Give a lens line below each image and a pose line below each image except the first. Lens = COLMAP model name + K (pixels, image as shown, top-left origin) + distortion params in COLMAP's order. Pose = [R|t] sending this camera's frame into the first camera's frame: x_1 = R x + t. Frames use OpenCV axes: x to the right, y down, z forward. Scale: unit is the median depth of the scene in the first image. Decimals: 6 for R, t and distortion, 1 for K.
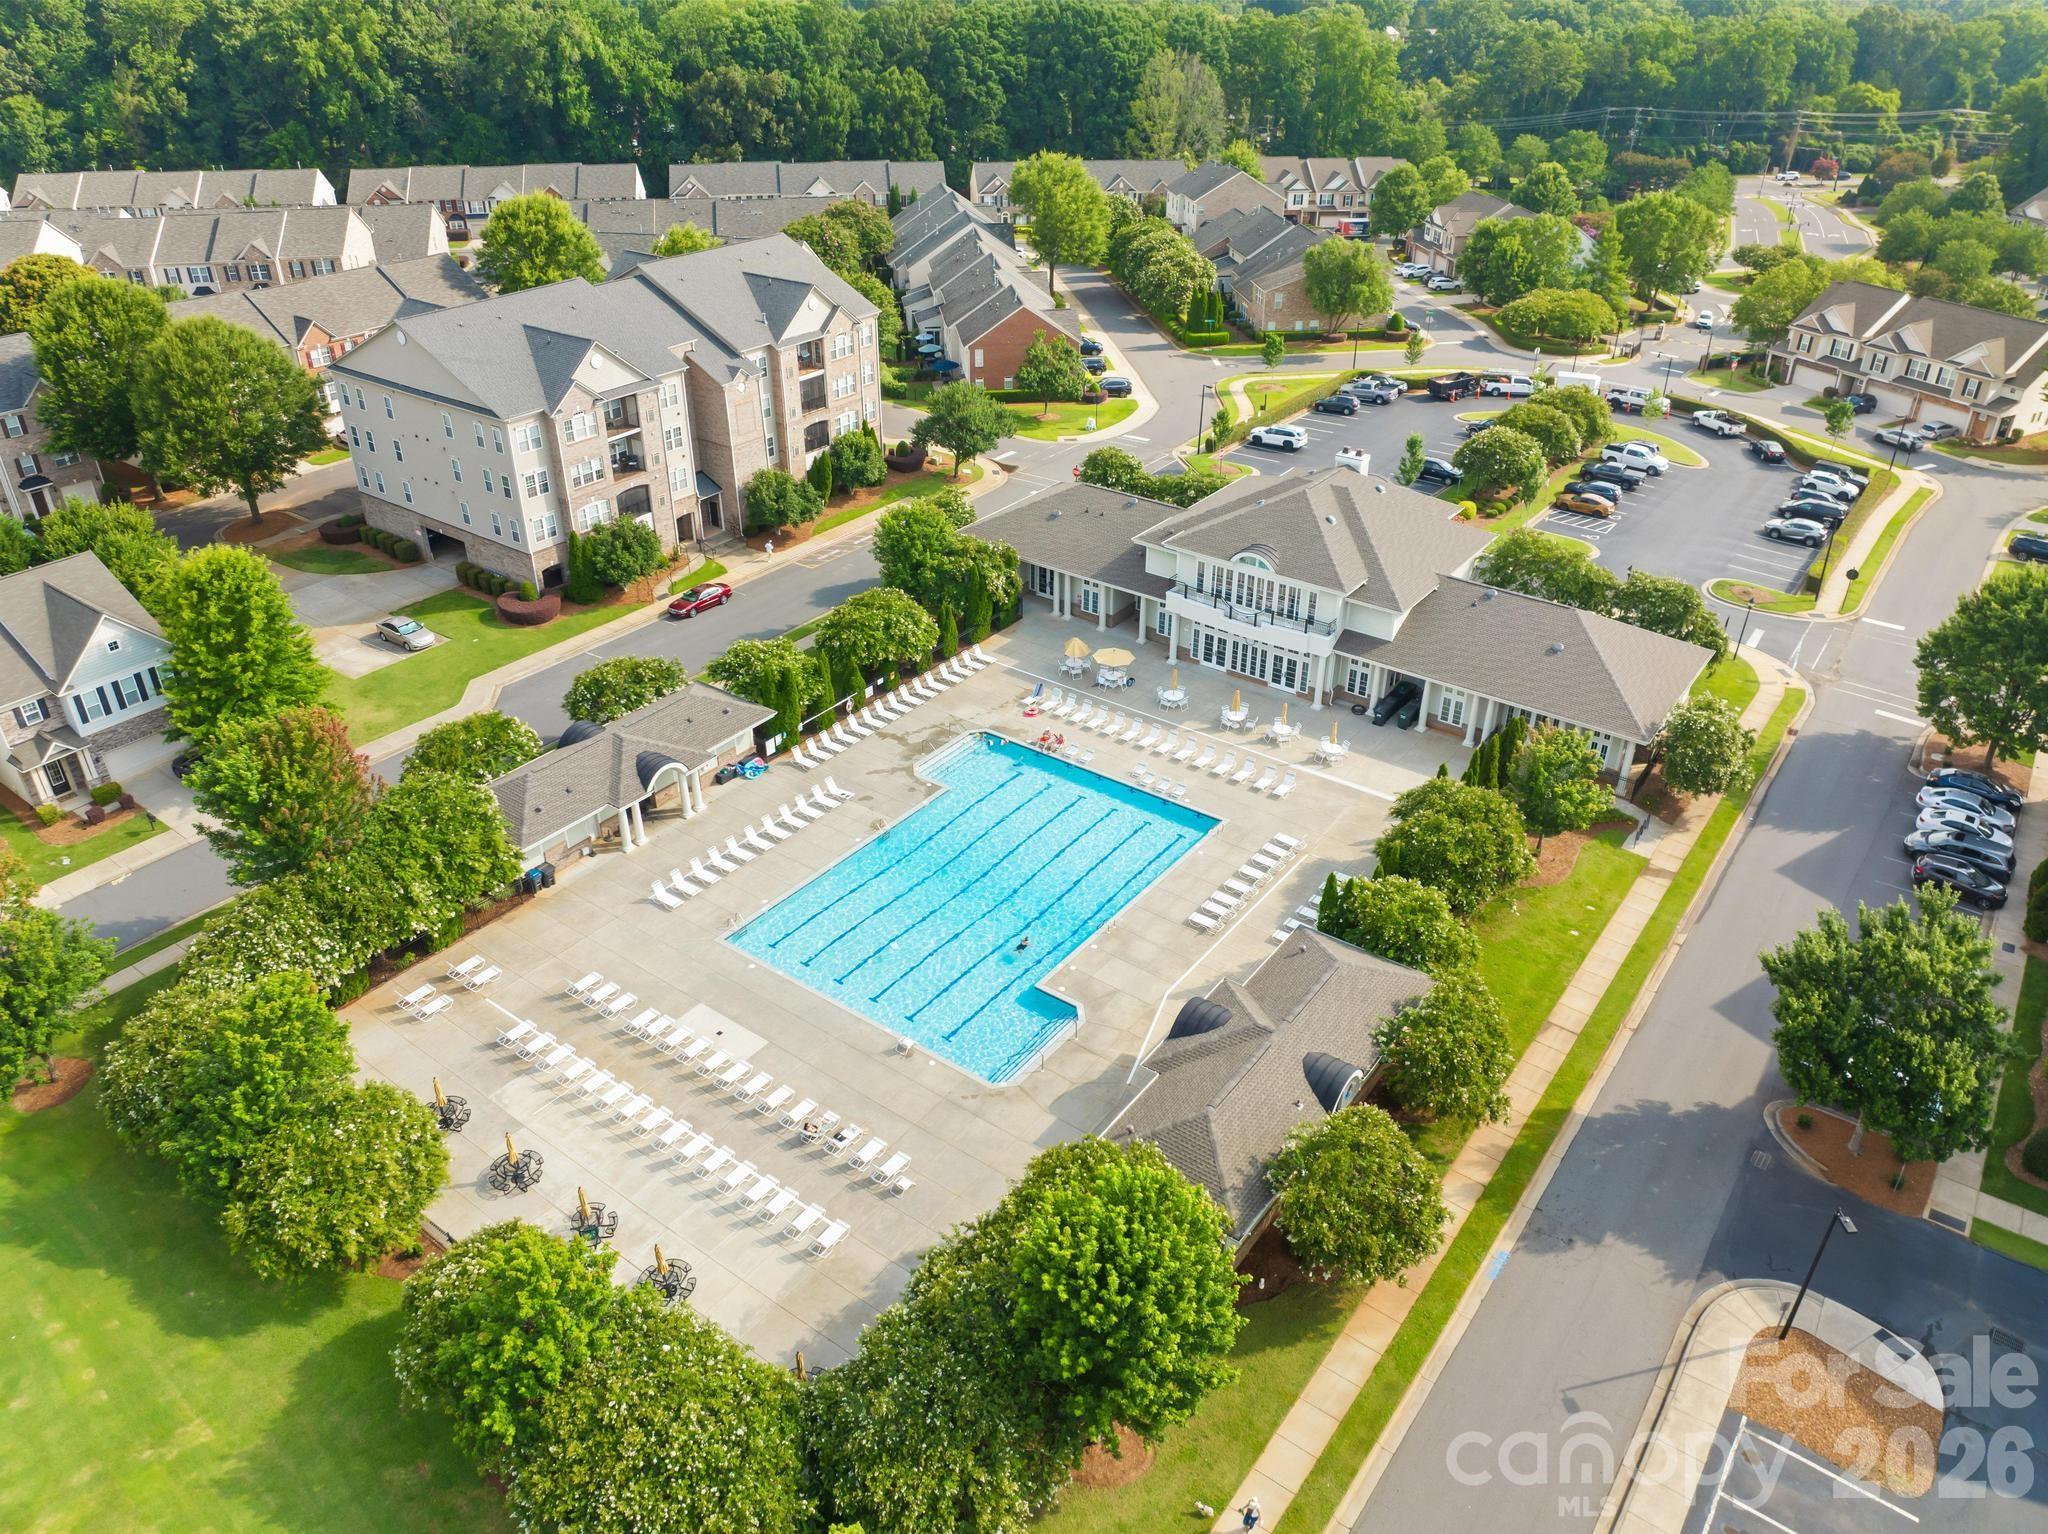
lens RADIAL K [[1467.3, 0, 1085.9], [0, 1467.3, 769.0], [0, 0, 1]] dist [-0.036945, -0.000098]
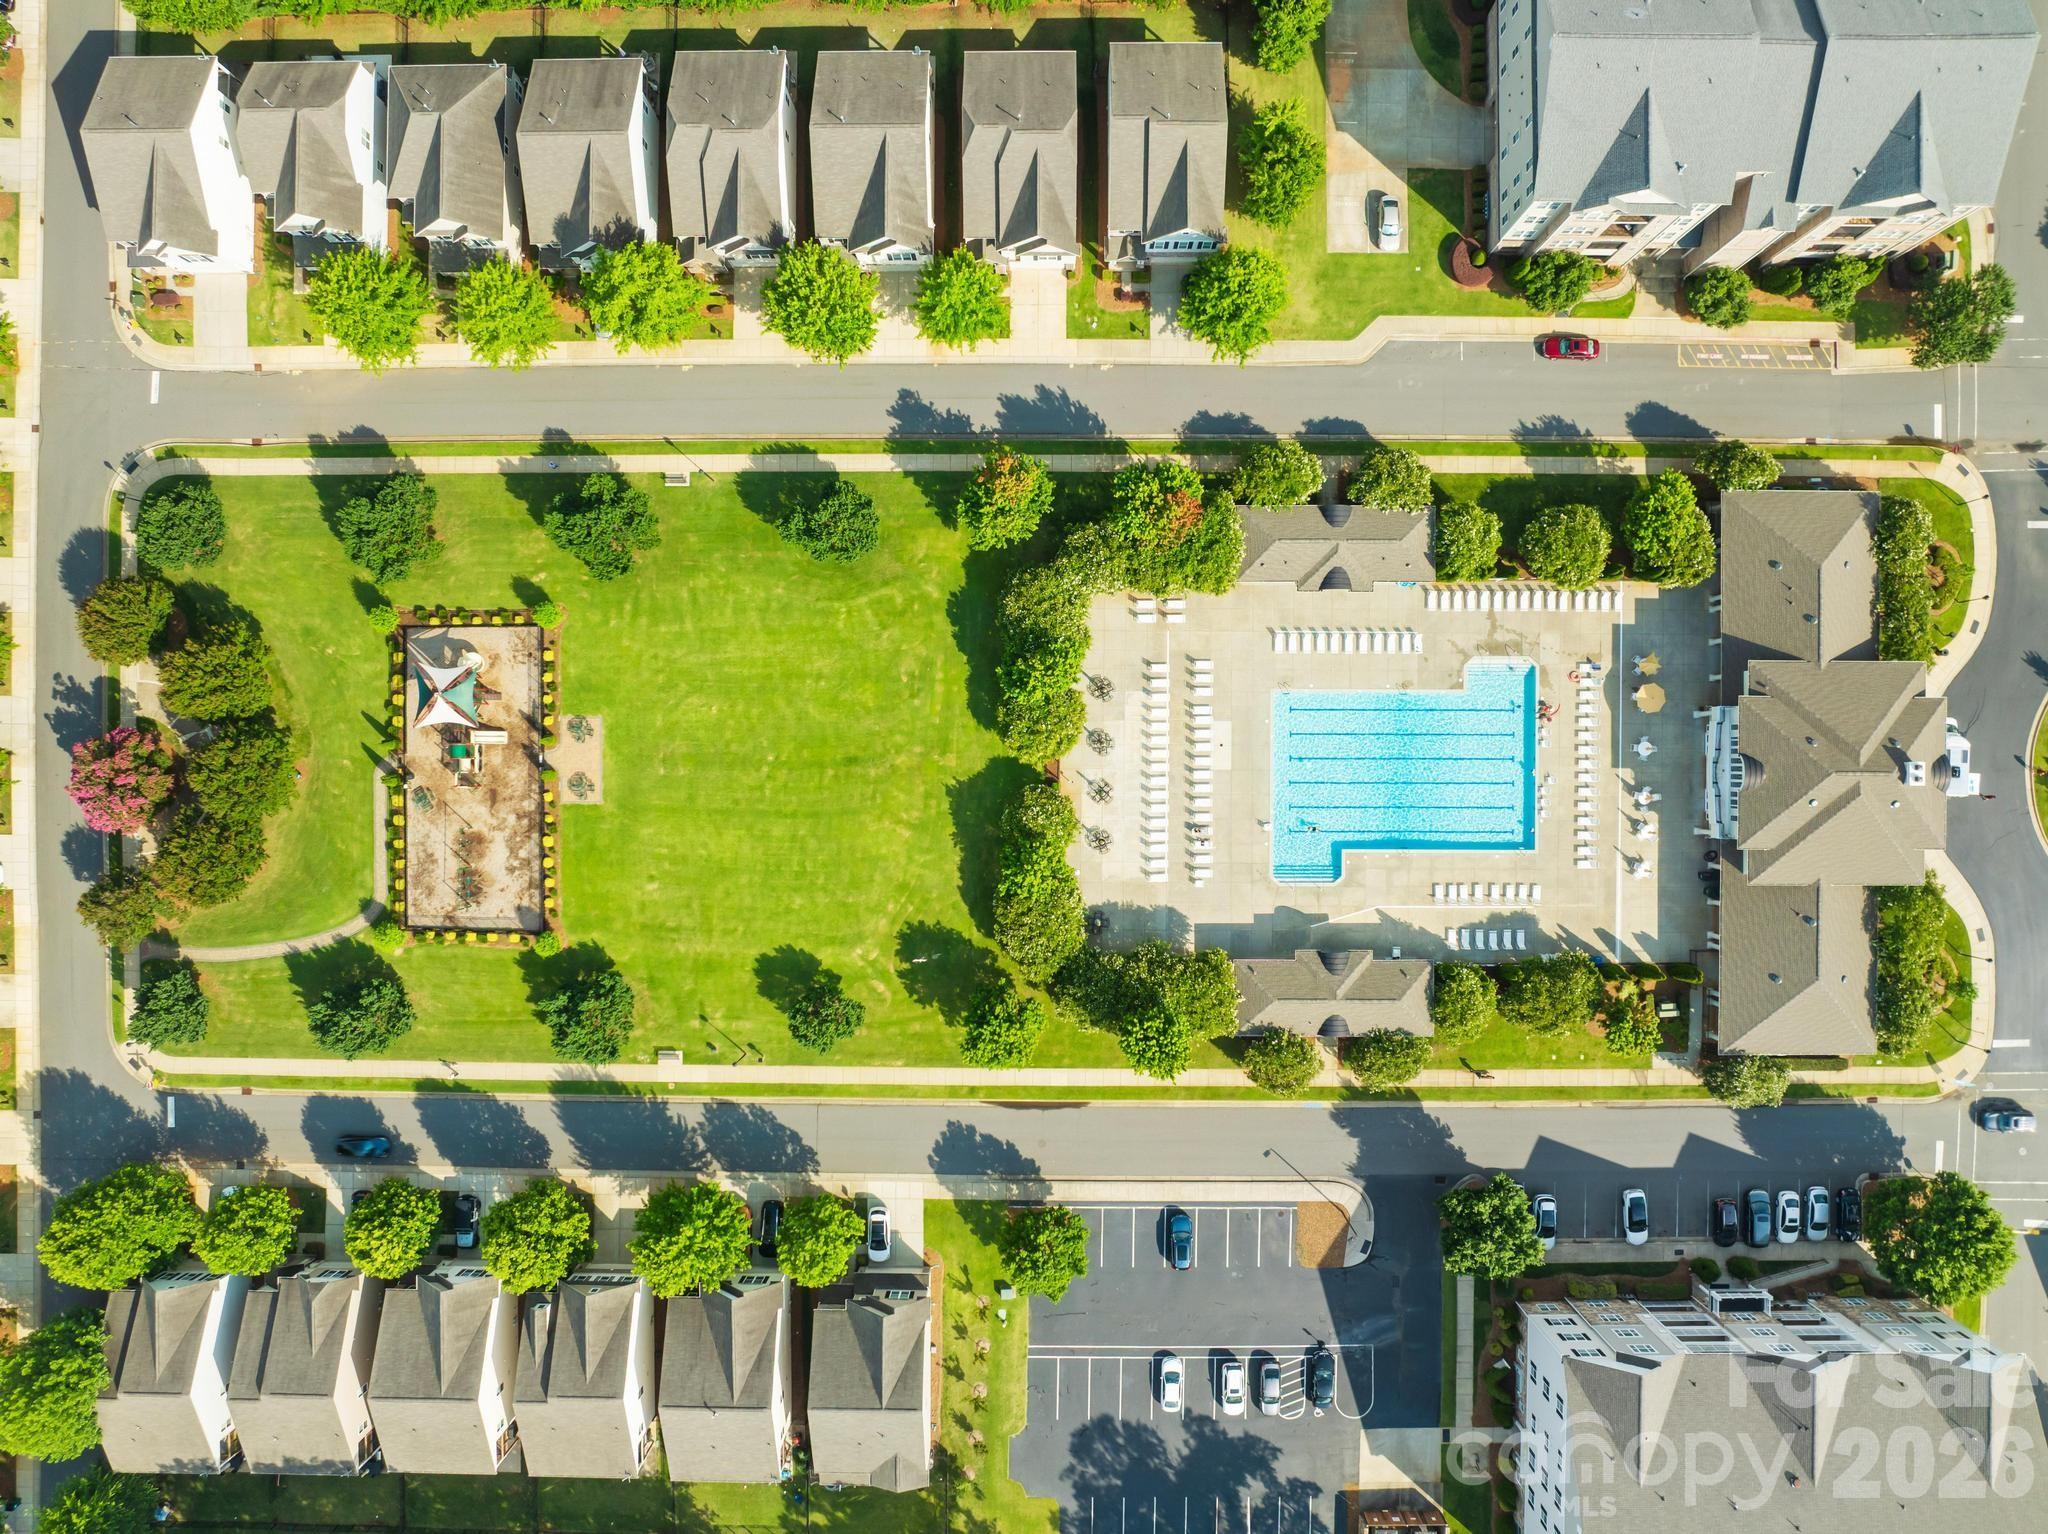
lens RADIAL K [[1437.3, 0, 1042.5], [0, 1437.3, 762.2], [0, 0, 1]] dist [-0.034739, -0.000447]
pose [[0.569977, 0.821573, -0.012003, -0.246832], [-0.401493, 0.291226, 0.868326, -1.023476], [0.716889, -0.490107, 0.495848, -0.124664]]
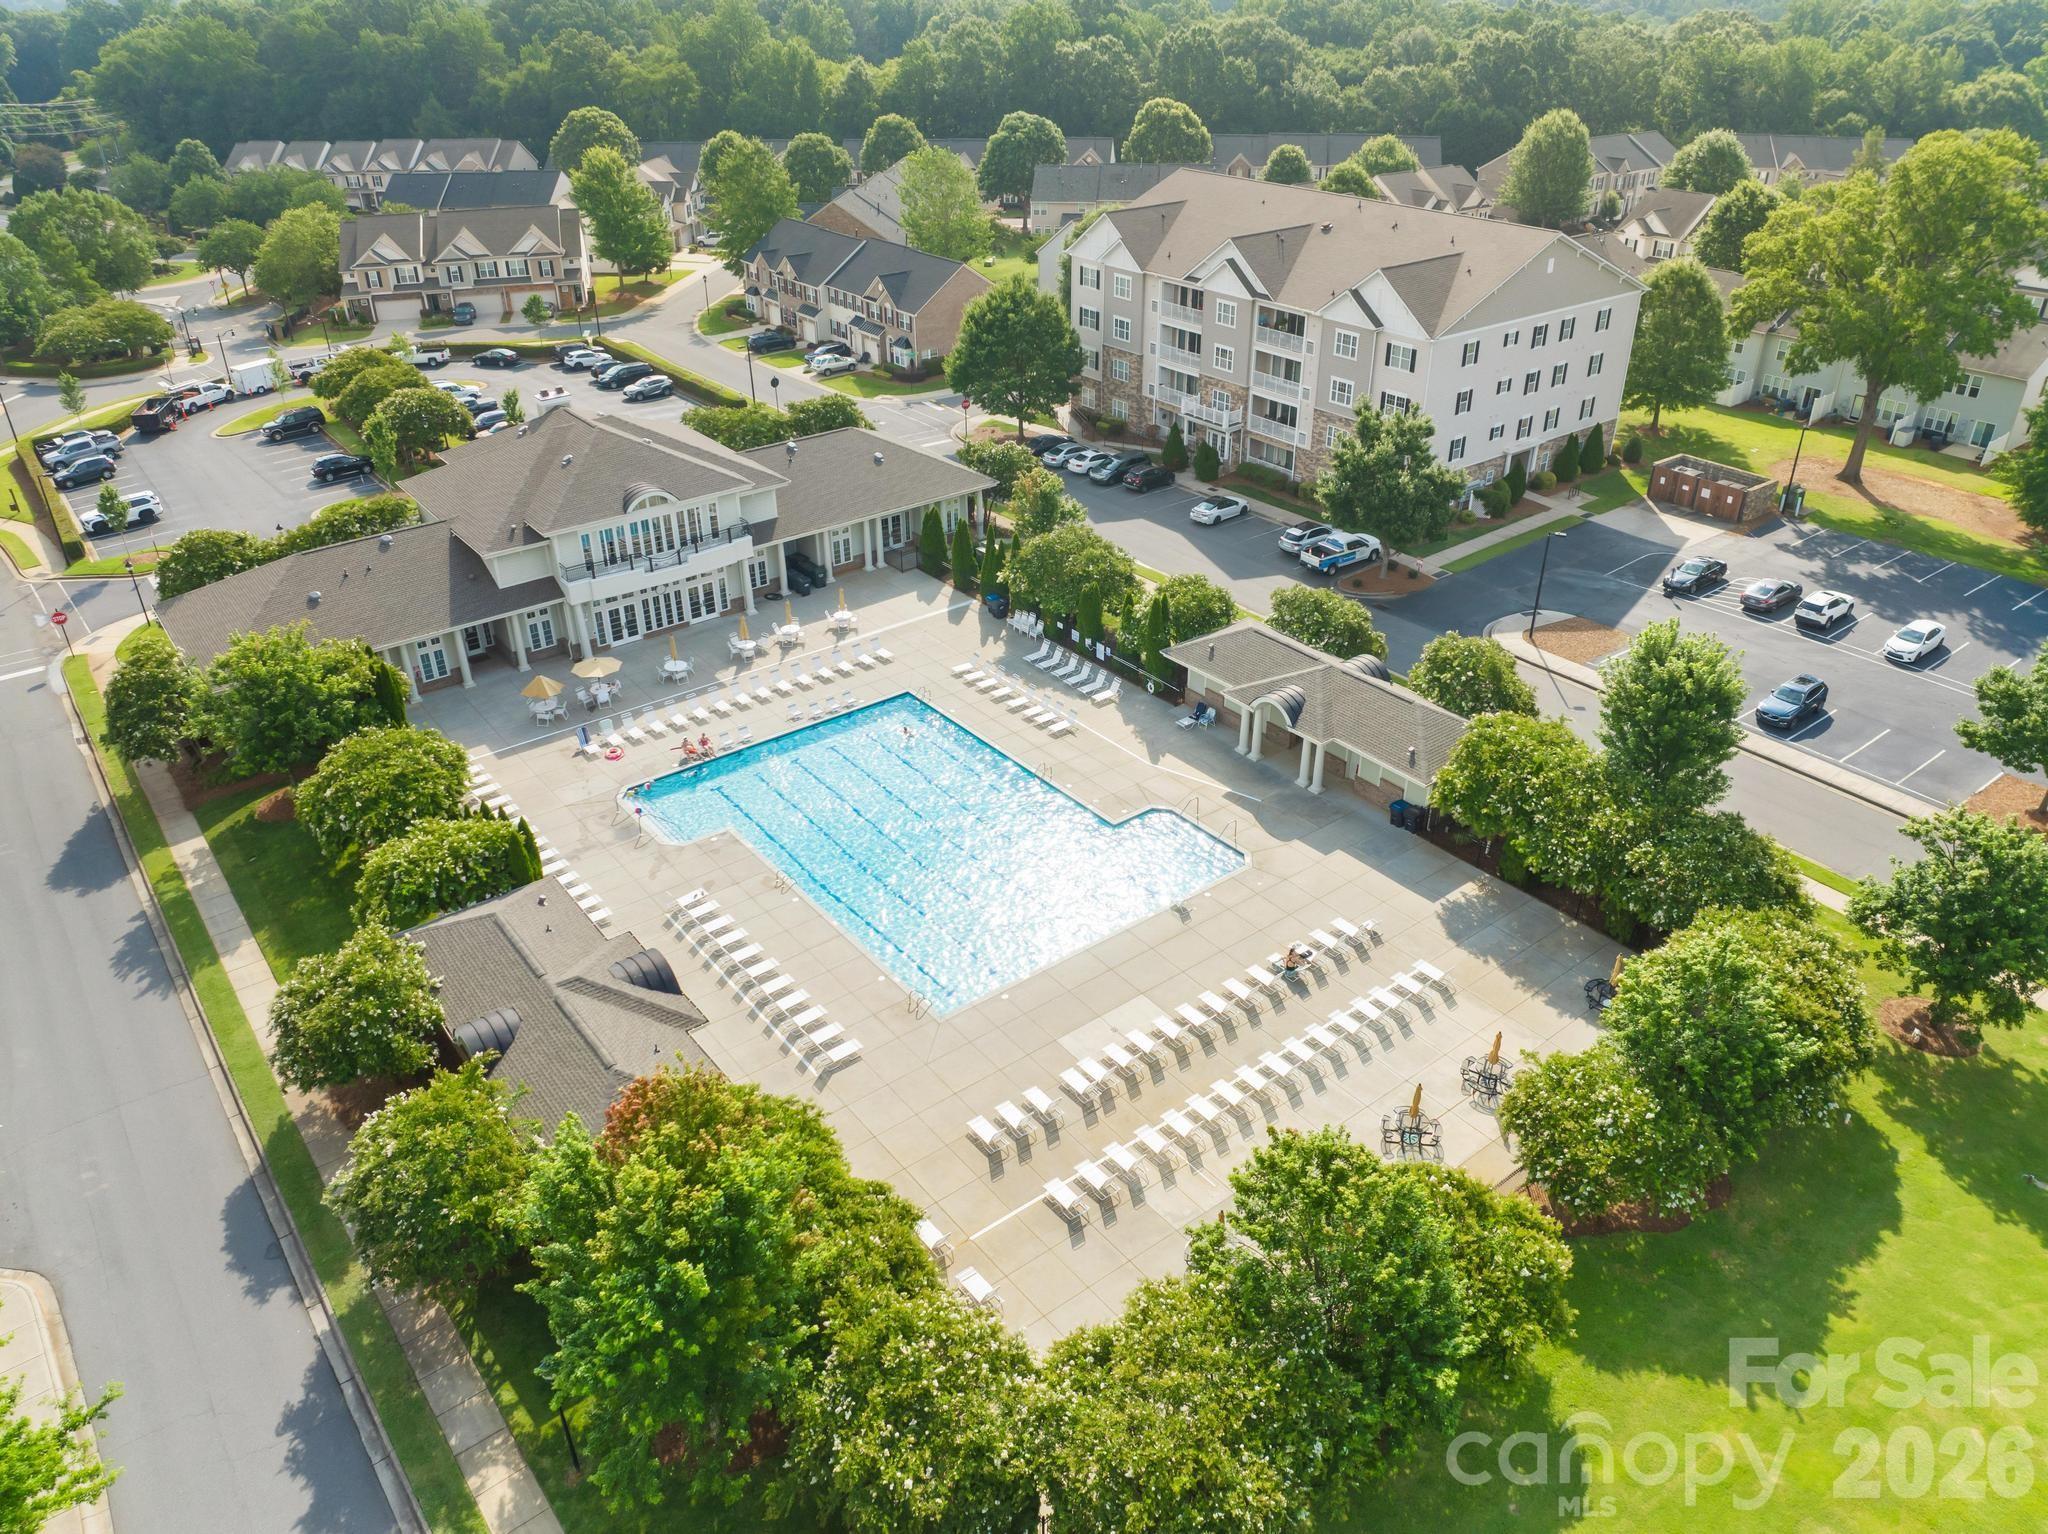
lens RADIAL K [[1437.3, 0, 1042.5], [0, 1437.3, 762.2], [0, 0, 1]] dist [-0.034739, -0.000447]
pose [[0.291371, -0.495265, 0.818422, -0.621856], [0.499182, 0.808543, 0.311570, -0.163416], [-0.816039, 0.317759, 0.482814, 0.408914]]
